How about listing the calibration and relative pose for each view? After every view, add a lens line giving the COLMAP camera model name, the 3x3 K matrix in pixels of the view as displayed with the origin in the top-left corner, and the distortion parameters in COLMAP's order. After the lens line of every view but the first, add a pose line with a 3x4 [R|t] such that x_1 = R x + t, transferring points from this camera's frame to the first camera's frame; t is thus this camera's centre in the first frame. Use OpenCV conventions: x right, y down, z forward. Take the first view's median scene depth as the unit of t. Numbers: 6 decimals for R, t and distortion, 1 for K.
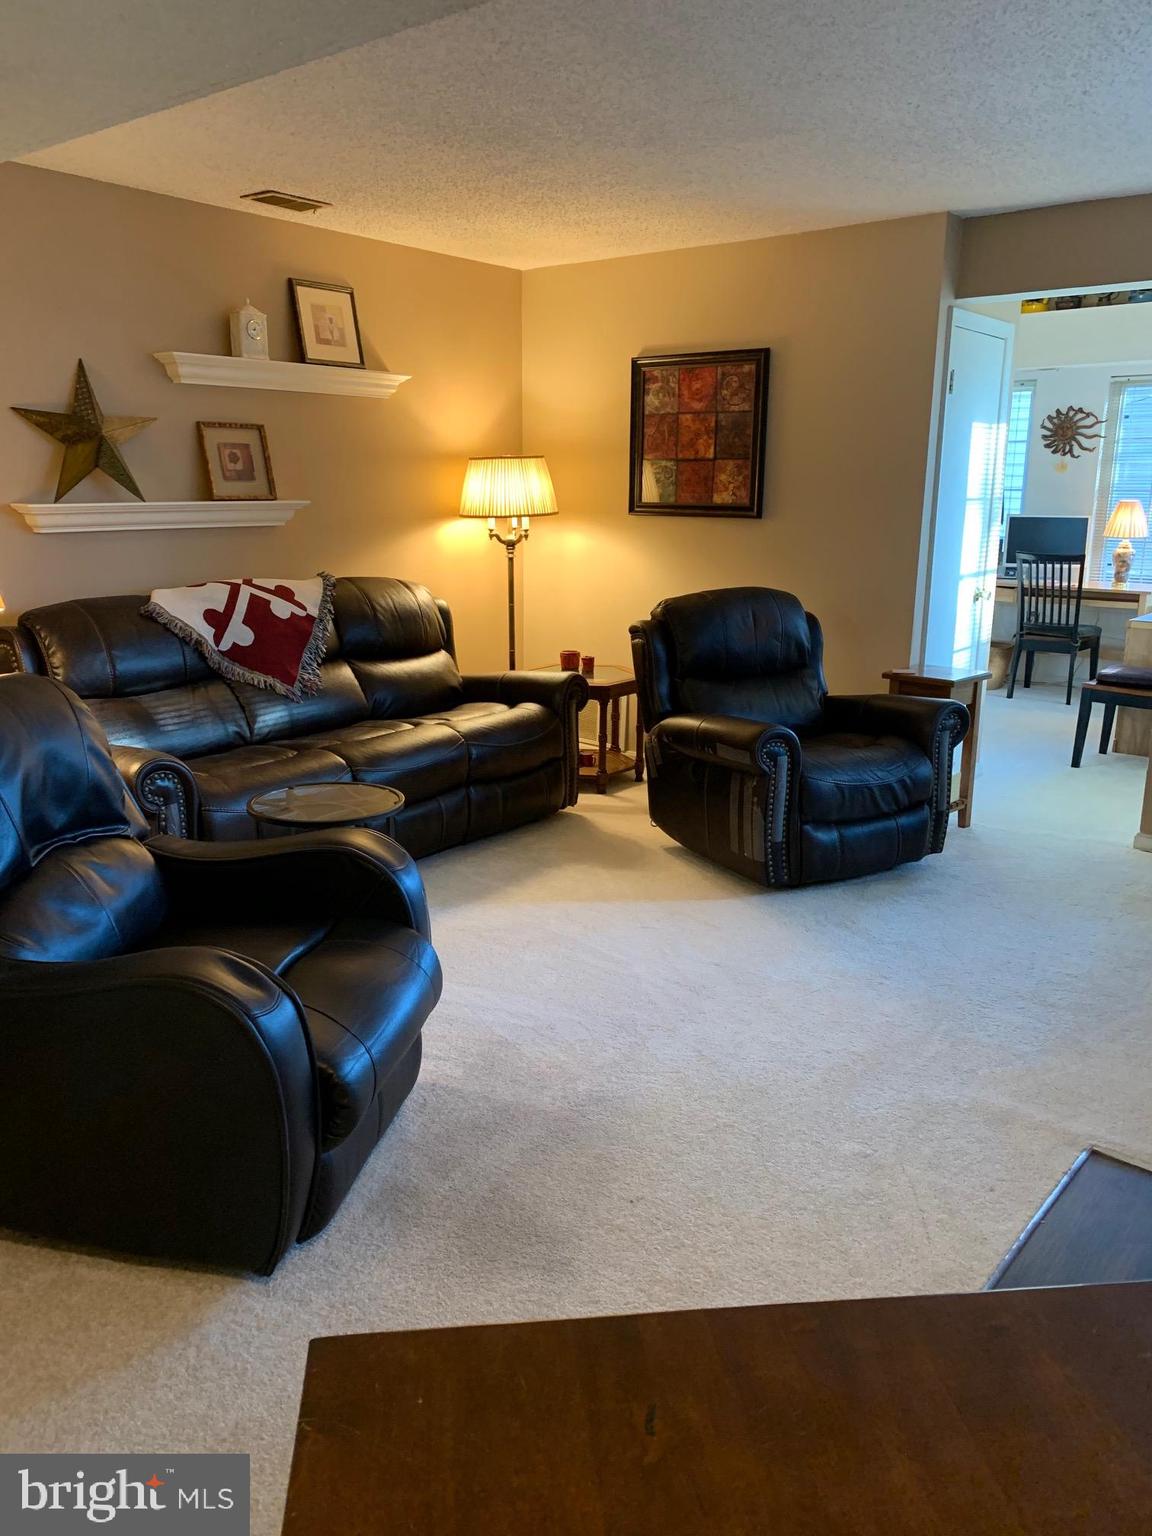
lens RADIAL K [[1168.6, 0, 563.6], [0, 1168.6, 759.4], [0, 0, 1]] dist [0.051204, -0.065495]
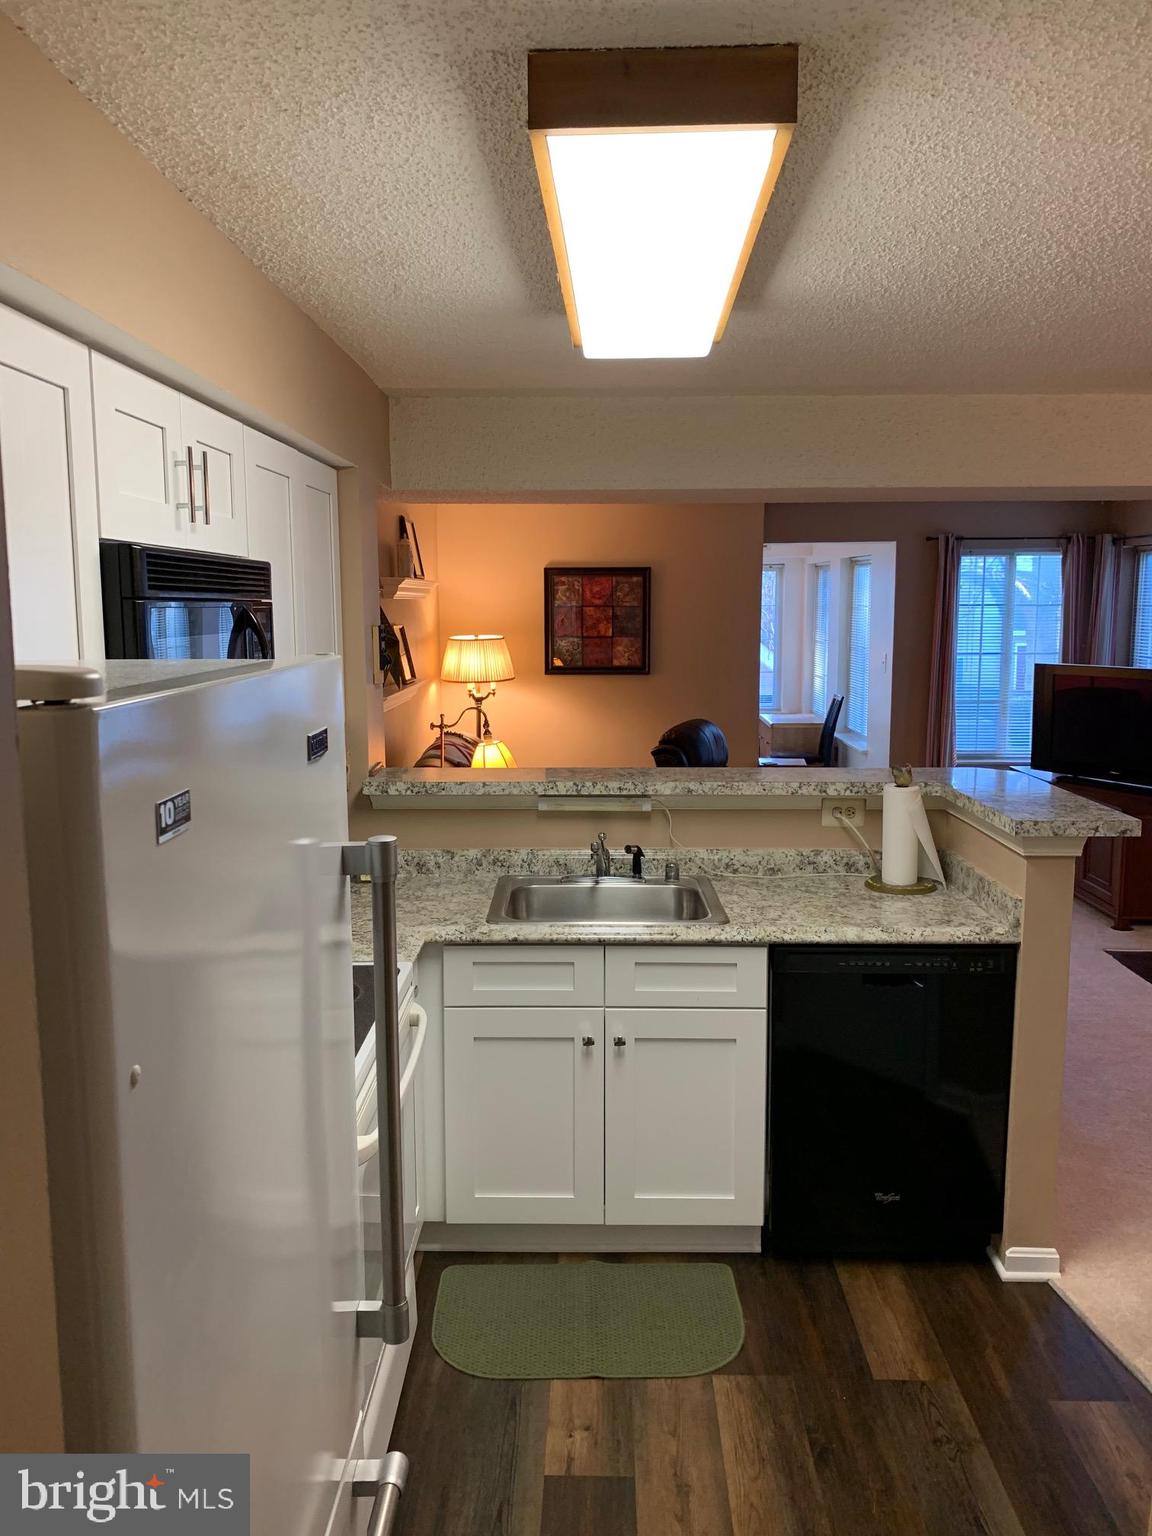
lens RADIAL K [[1168.6, 0, 565.7], [0, 1168.6, 775.3], [0, 0, 1]] dist [0.051204, -0.065495]
pose [[0.789362, -0.092996, 0.606844, -0.940824], [0.157461, 0.986063, -0.053710, -0.014124], [-0.593392, 0.137952, 0.793004, -0.130048]]
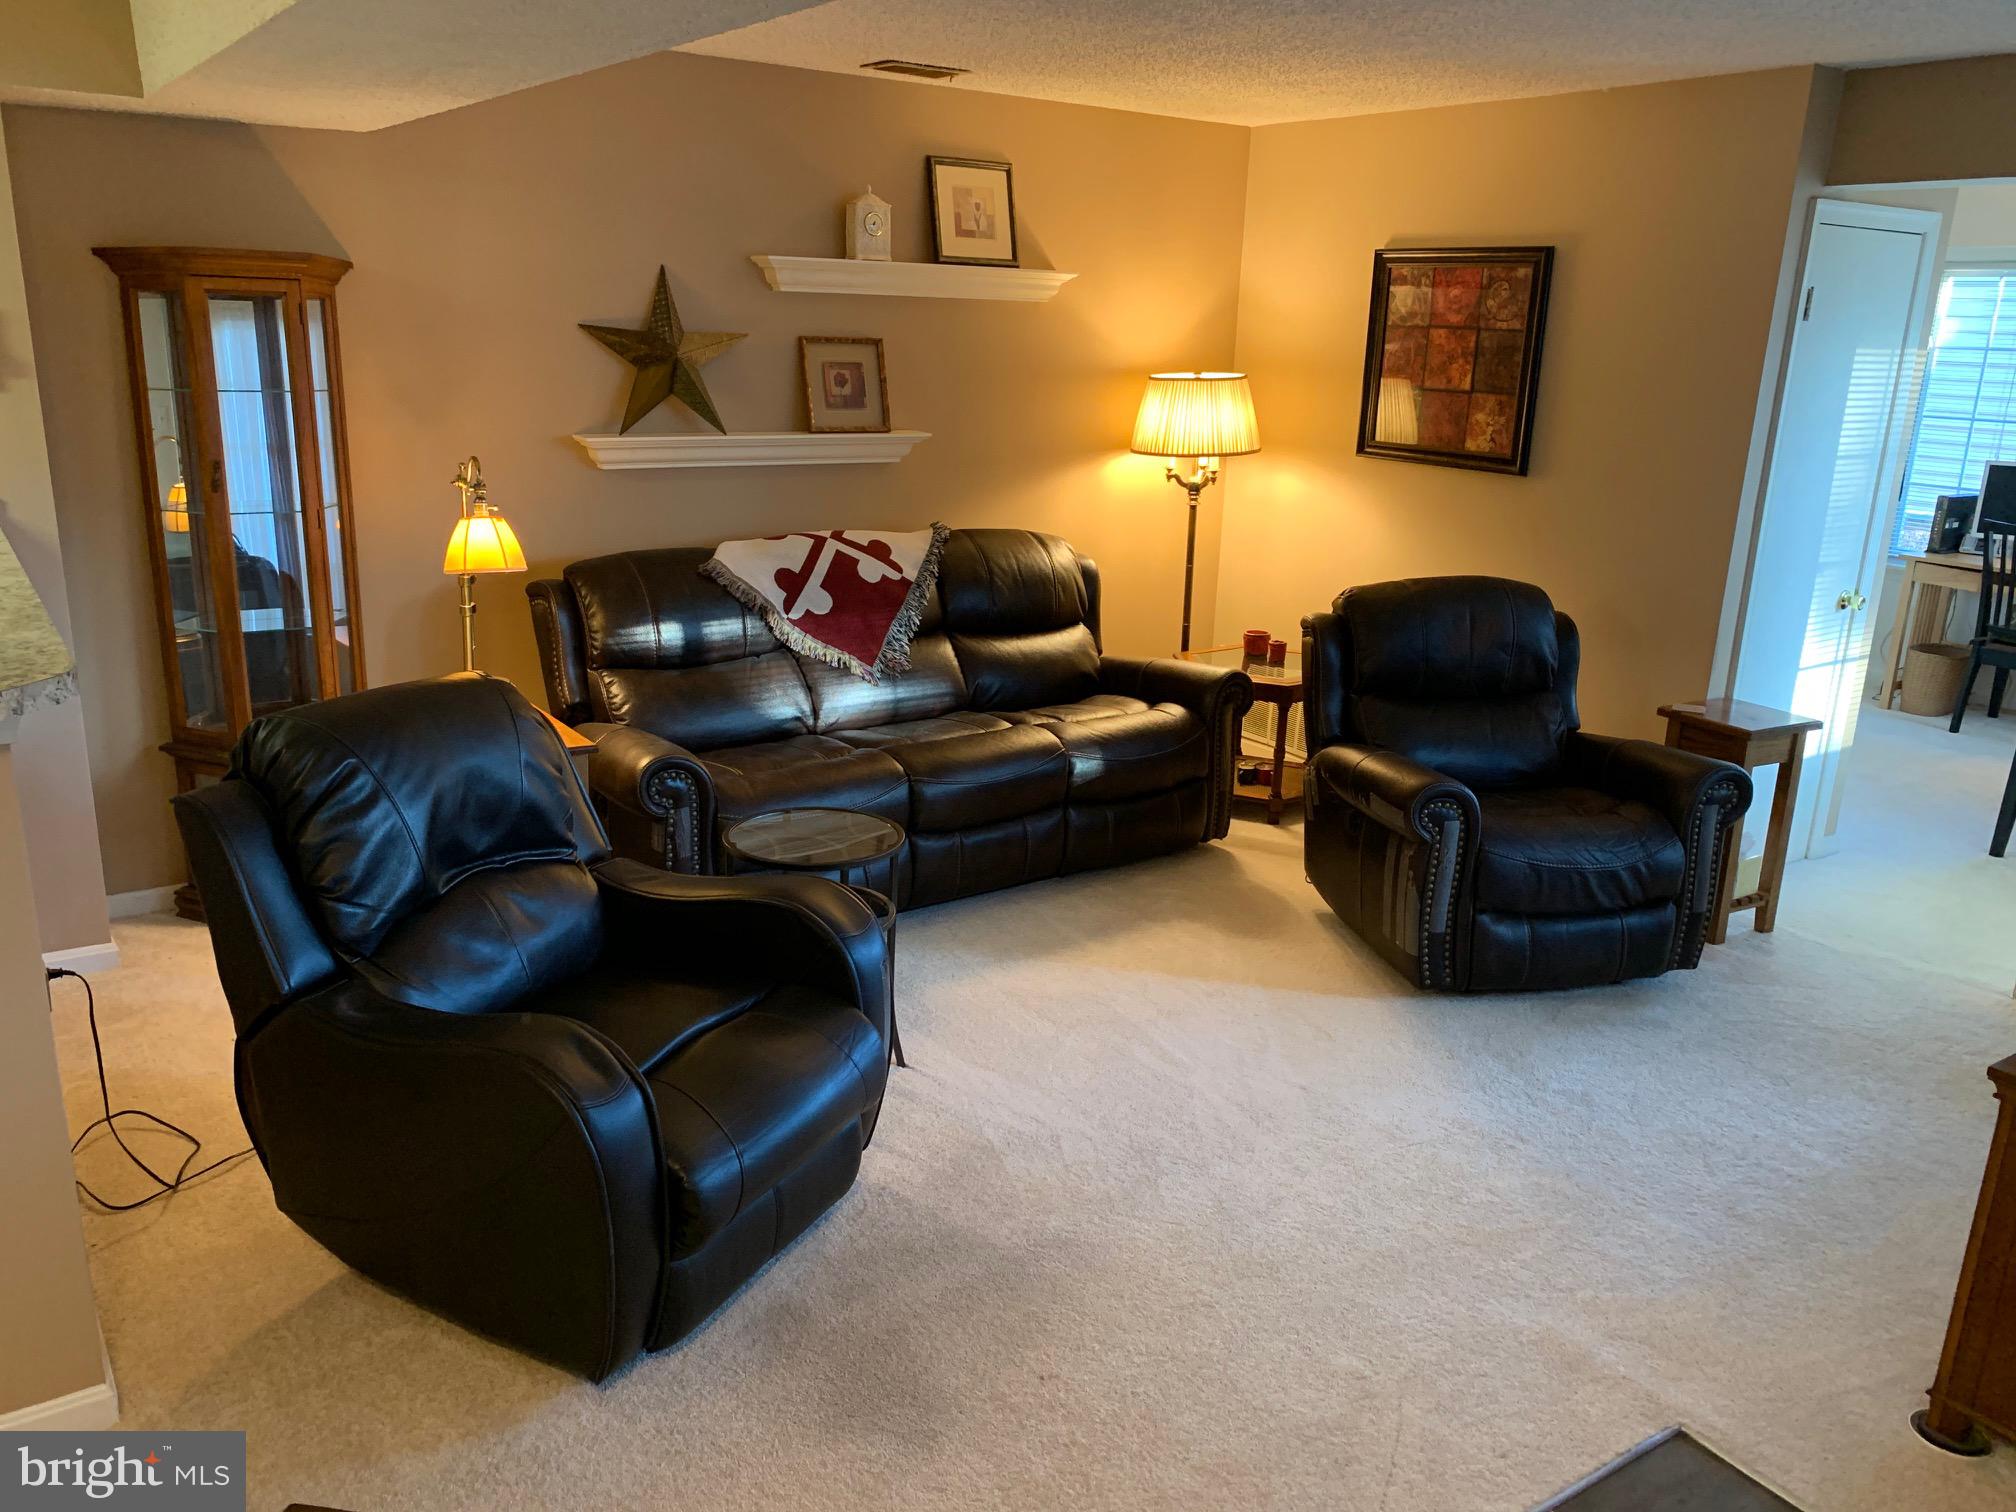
lens RADIAL K [[1533.8, 0, 997.0], [0, 1533.8, 762.9], [0, 0, 1]] dist [0.051204, -0.065495]
pose [[0.961299, 0.099657, -0.256851, 0.129383], [-0.088688, 0.994596, 0.053972, -0.055650], [0.260842, -0.029104, 0.964943, -0.025363]]
